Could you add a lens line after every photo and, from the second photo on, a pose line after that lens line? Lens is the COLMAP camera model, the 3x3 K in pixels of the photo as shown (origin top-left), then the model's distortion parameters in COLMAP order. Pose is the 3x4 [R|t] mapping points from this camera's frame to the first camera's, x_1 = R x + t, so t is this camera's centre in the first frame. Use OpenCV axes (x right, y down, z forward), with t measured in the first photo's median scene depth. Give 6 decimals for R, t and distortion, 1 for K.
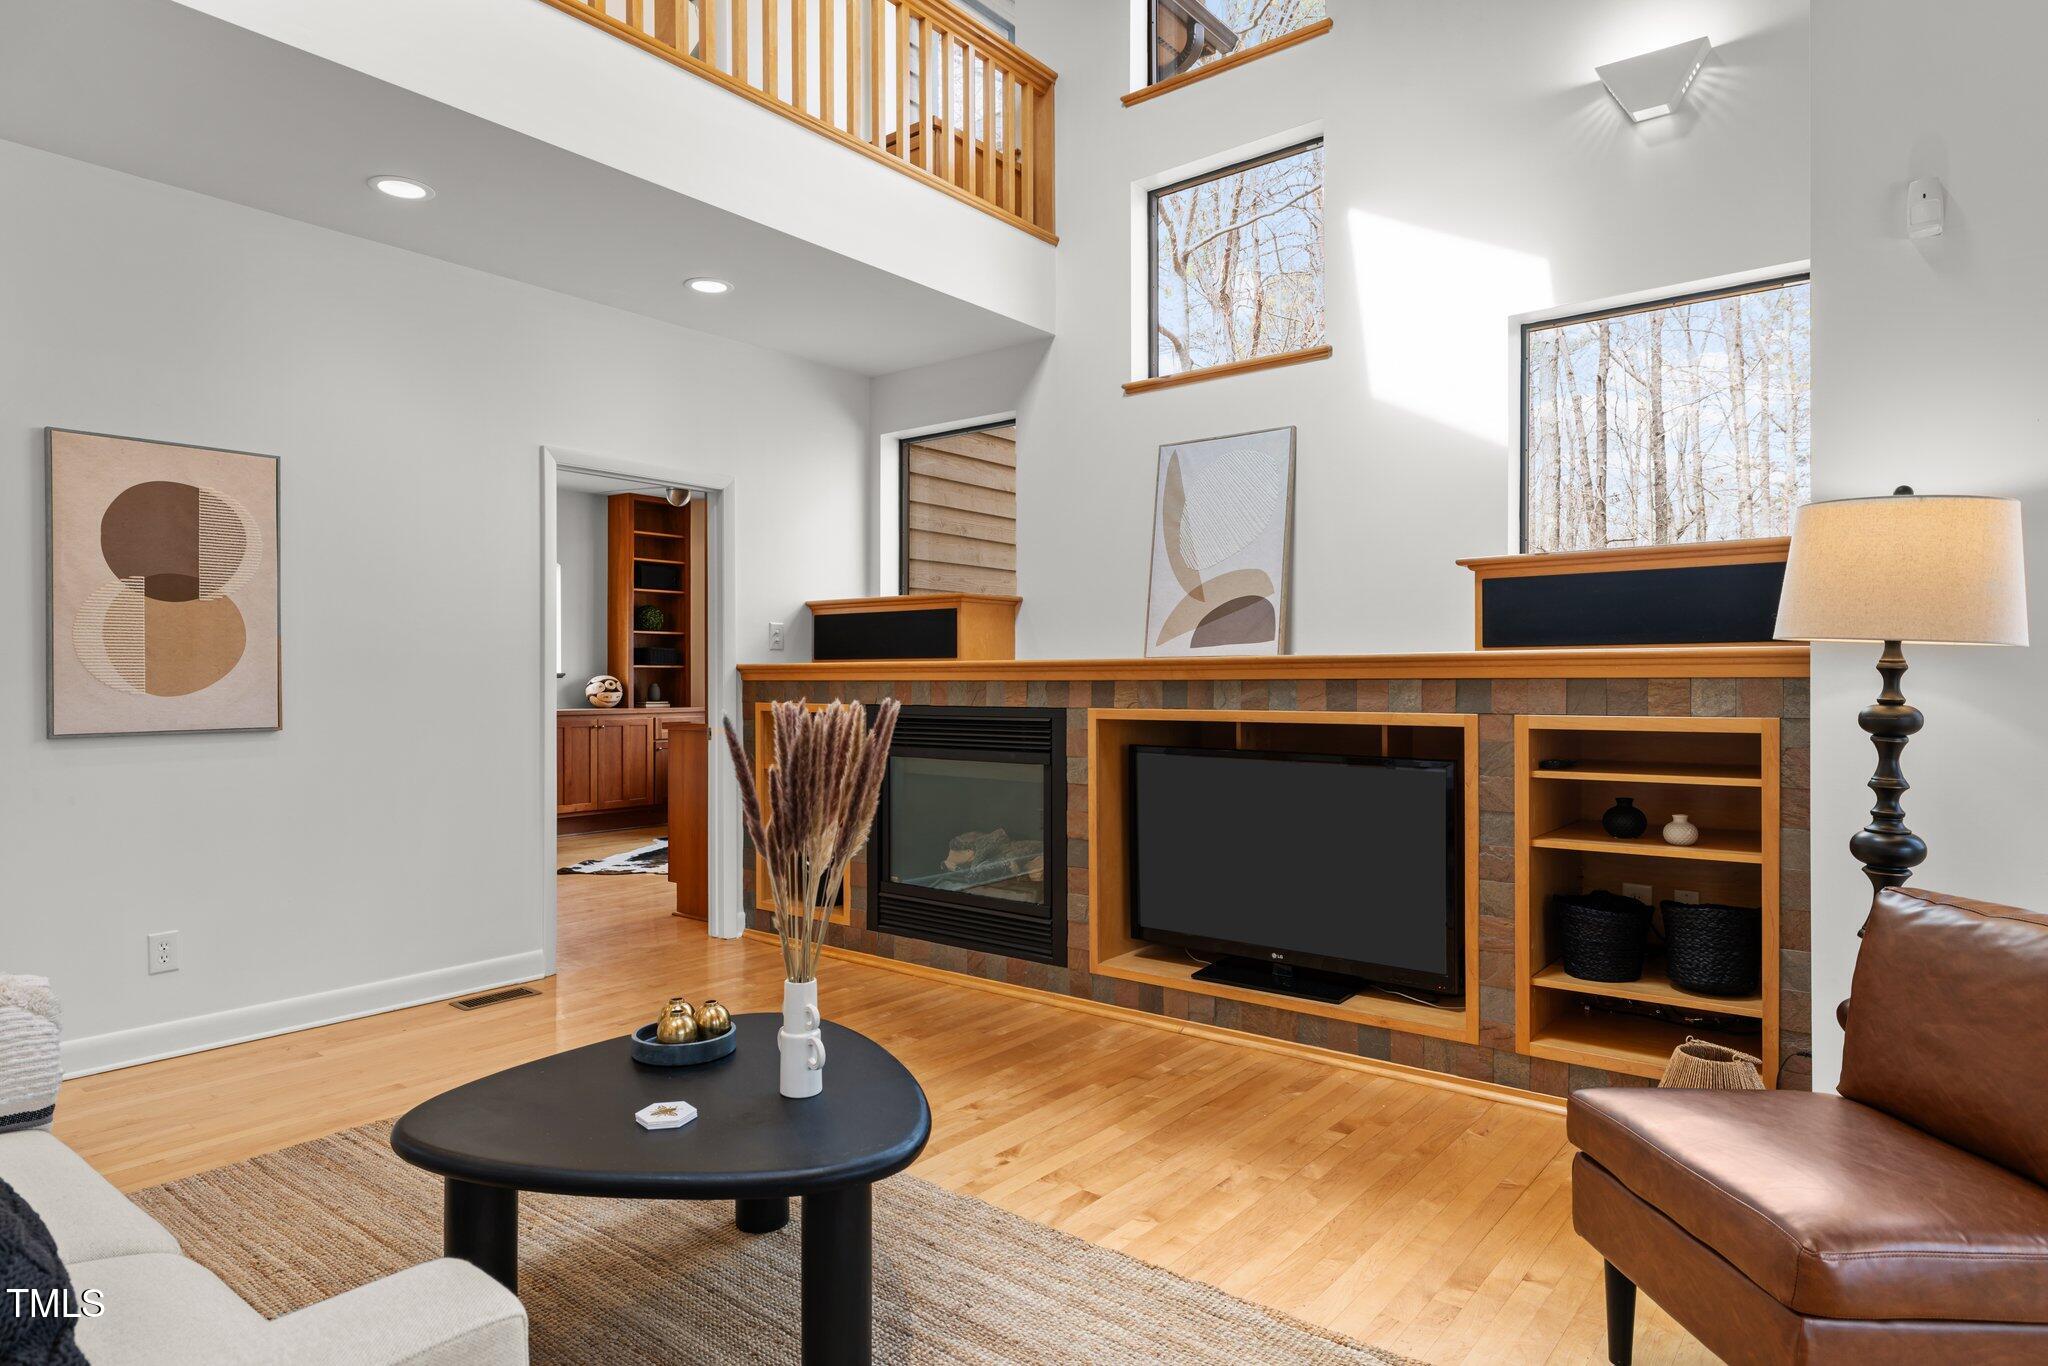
lens RADIAL K [[1170.1, 0, 1024.6], [0, 1170.1, 681.8], [0, 0, 1]] dist [0.004091, -0.000374]
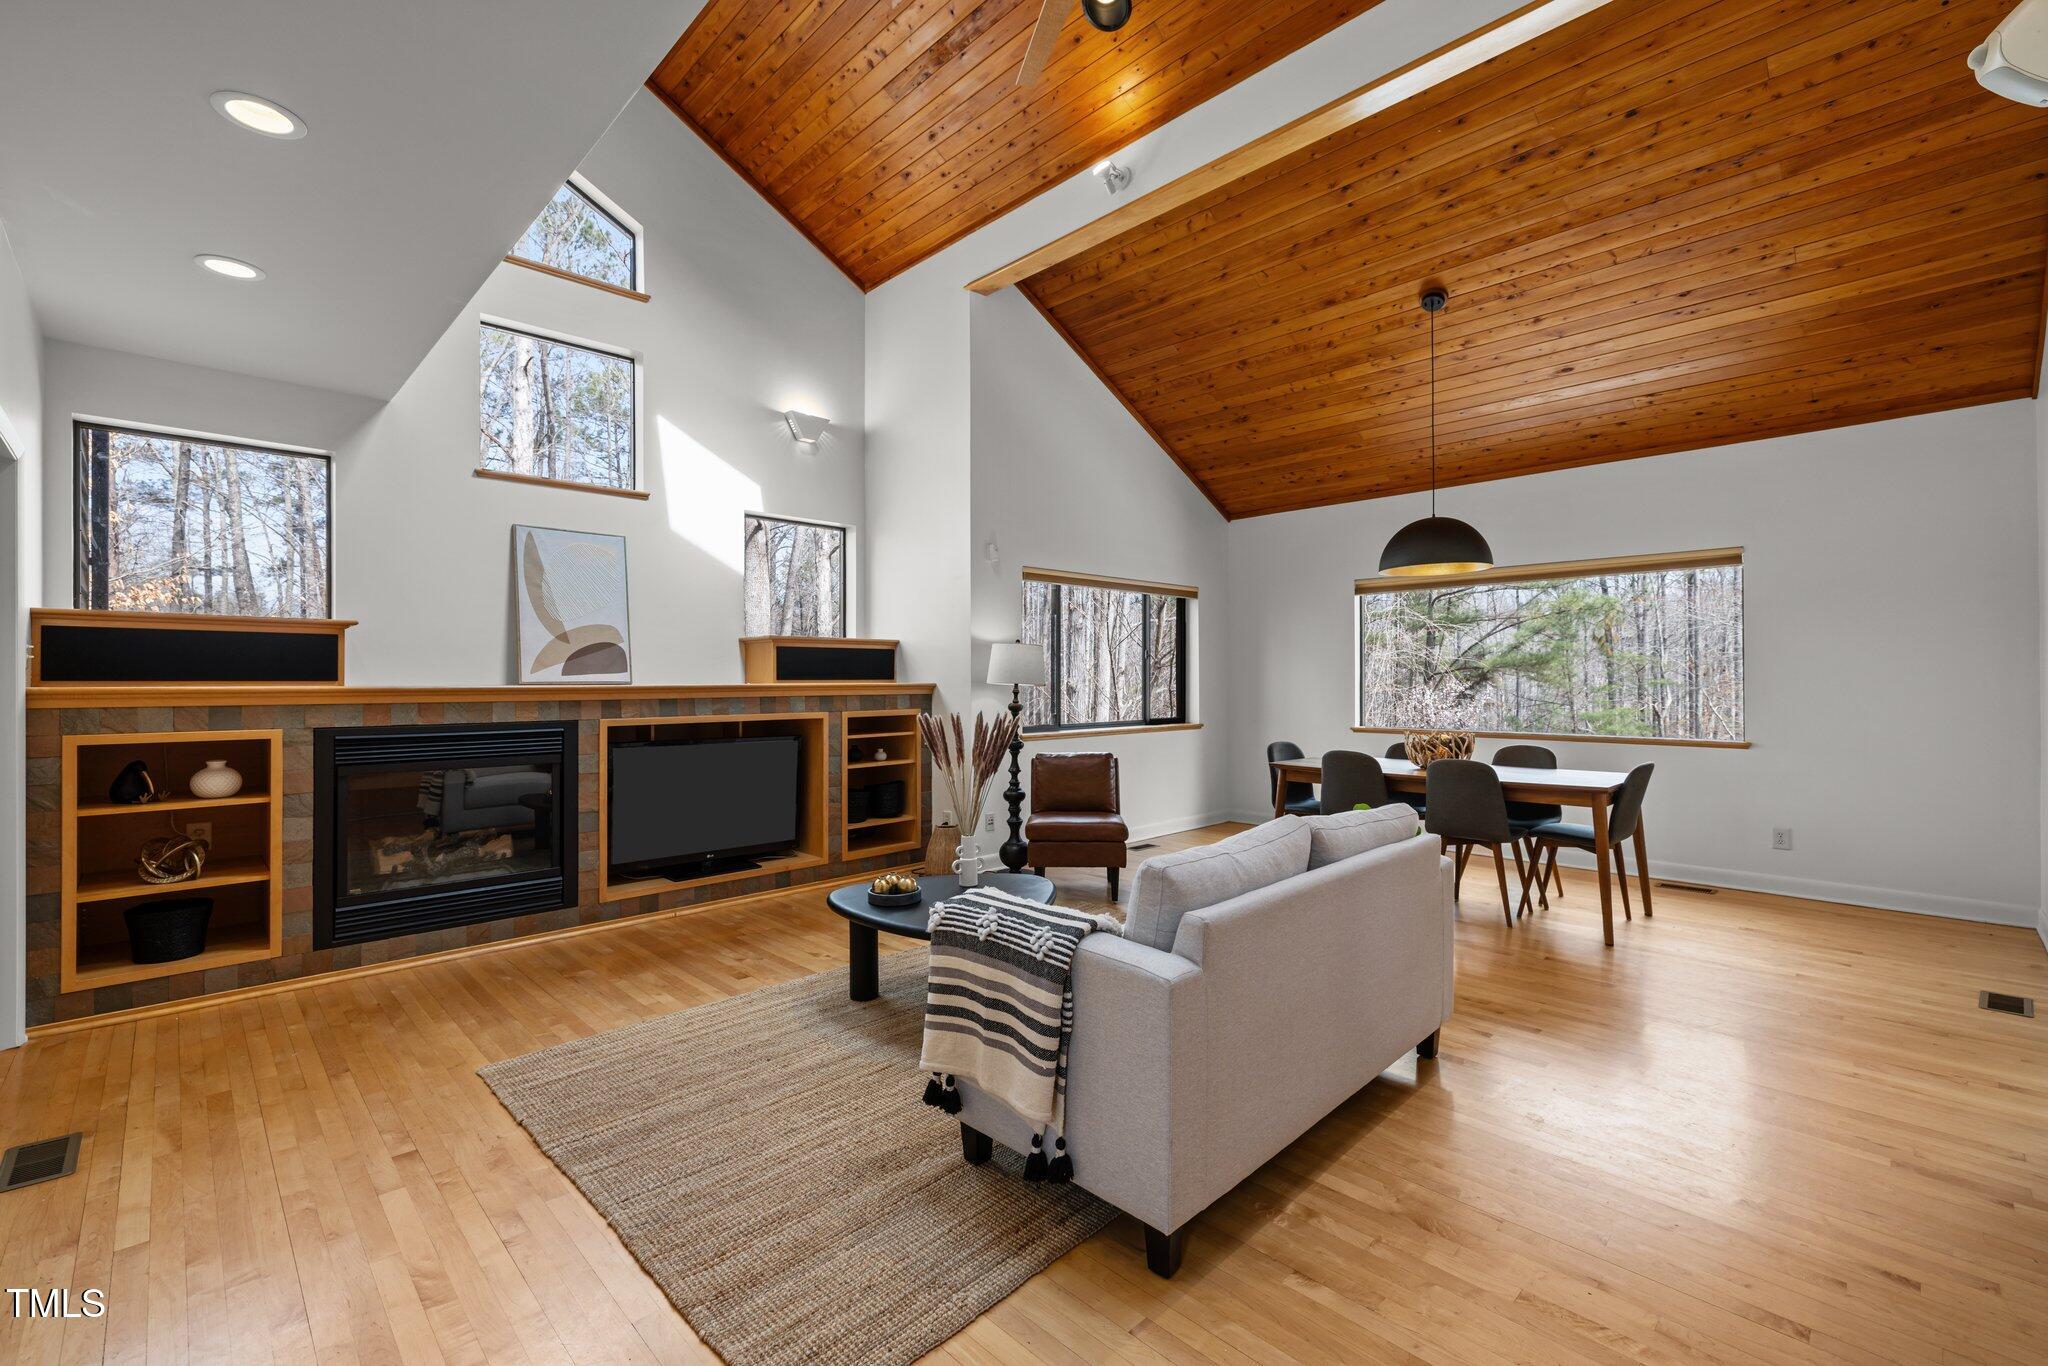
lens RADIAL K [[872.5, 0, 1013.5], [0, 872.5, 669.7], [0, 0, 1]] dist [0.003548, -0.001427]
pose [[0.131708, 0.014079, 0.991189, -0.863579], [0.003890, 0.999884, -0.014720, -0.018888], [-0.991281, 0.005794, 0.131638, 0.320848]]
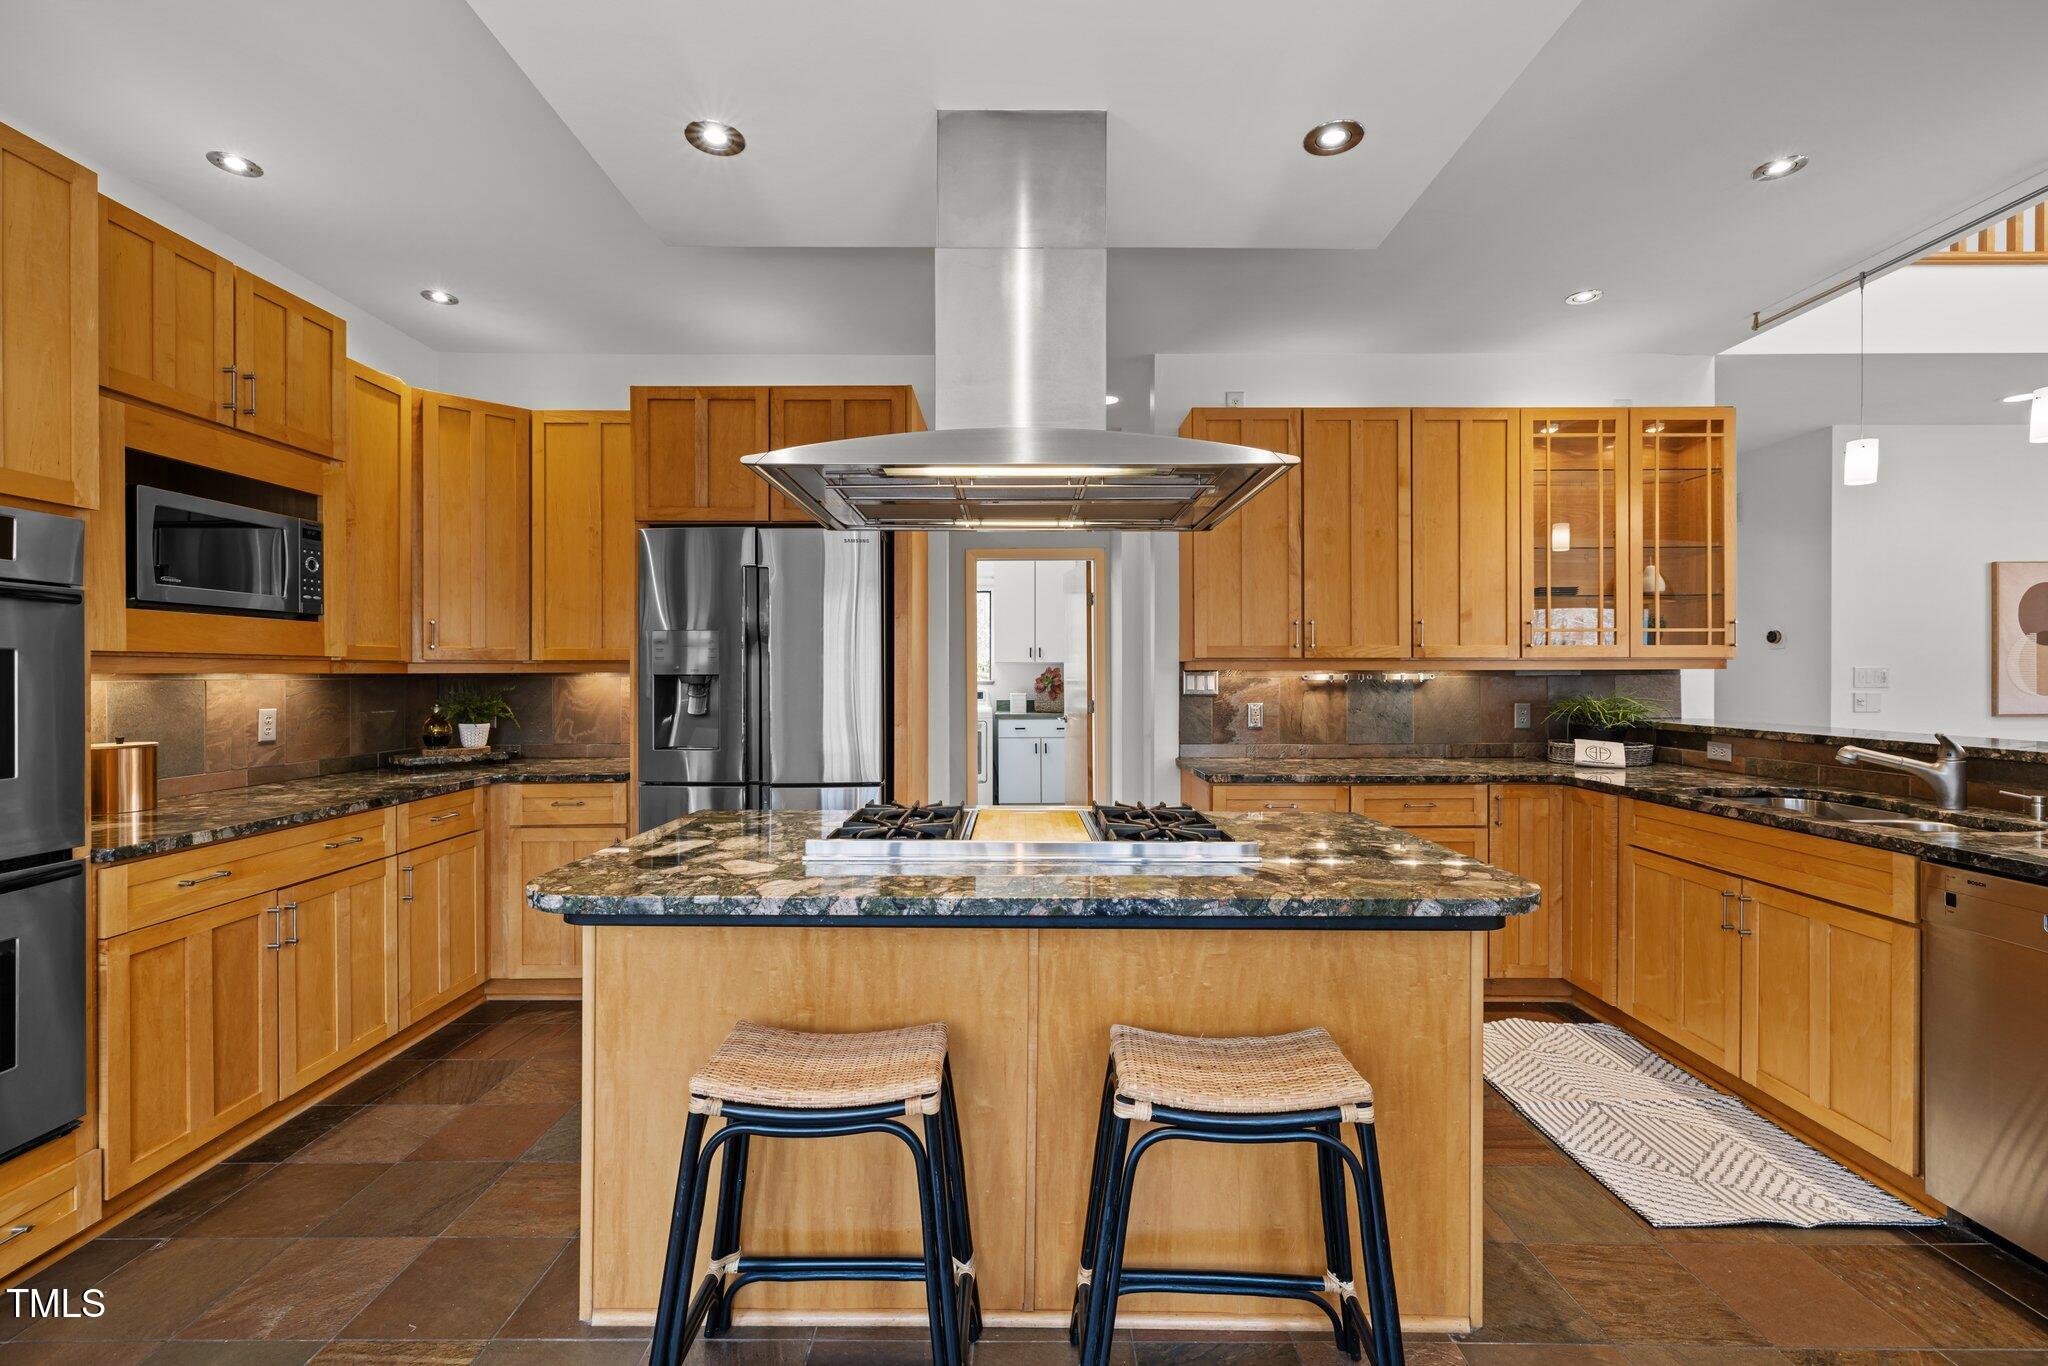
lens RADIAL K [[872.5, 0, 1021.4], [0, 872.5, 679.7], [0, 0, 1]] dist [0.003548, -0.001427]
pose [[0.618976, 0.009564, -0.785352, -0.517044], [-0.000191, 0.999928, 0.012027, -0.023929], [0.785410, -0.007294, 0.618933, -0.957157]]
